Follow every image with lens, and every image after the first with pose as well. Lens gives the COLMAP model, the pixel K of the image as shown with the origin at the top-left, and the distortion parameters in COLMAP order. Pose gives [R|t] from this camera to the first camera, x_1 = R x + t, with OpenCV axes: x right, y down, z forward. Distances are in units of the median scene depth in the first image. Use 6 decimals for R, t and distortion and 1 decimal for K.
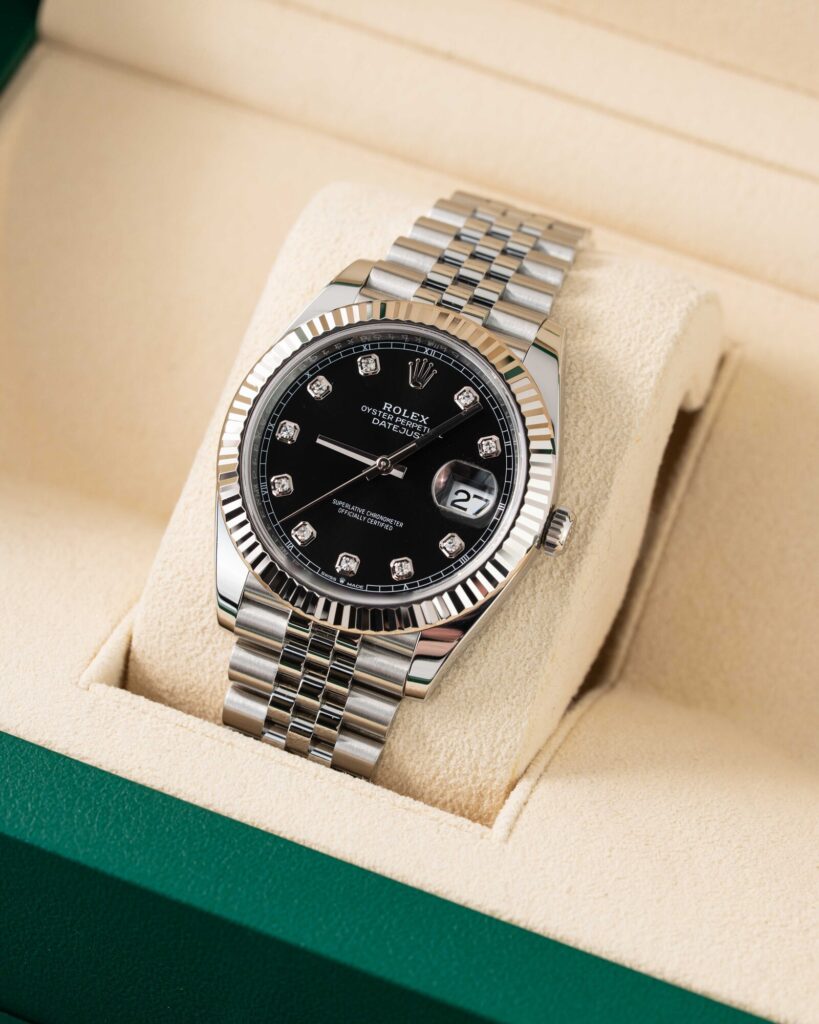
lens RADIAL K [[4059.8, 0, 409.5], [0, 4059.8, 512.0], [0, 0, 1]] dist [0.075384, -0.616036]
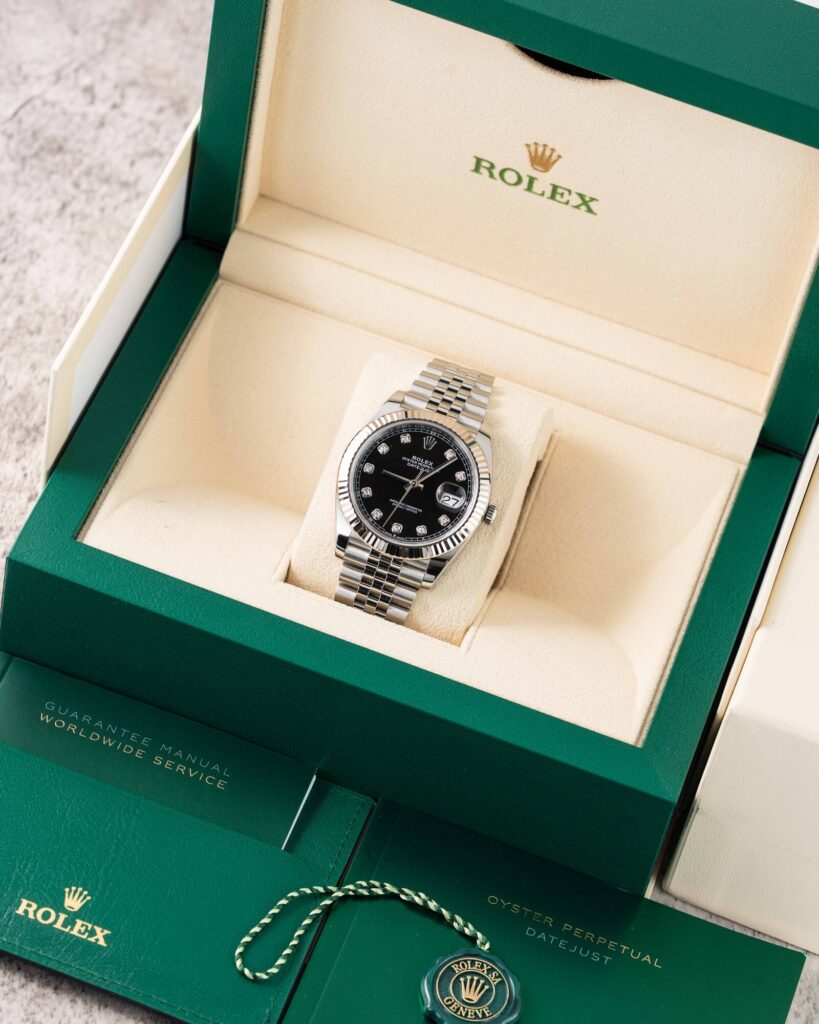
lens RADIAL K [[3482.7, 0, 409.5], [0, 3482.7, 512.0], [0, 0, 1]] dist [-0.039617, -0.039435]
pose [[0.992901, 0.013693, 0.118153, -0.231424], [-0.012783, 0.999883, -0.008460, 0.019762], [-0.118255, 0.006889, 0.992959, -0.885333]]
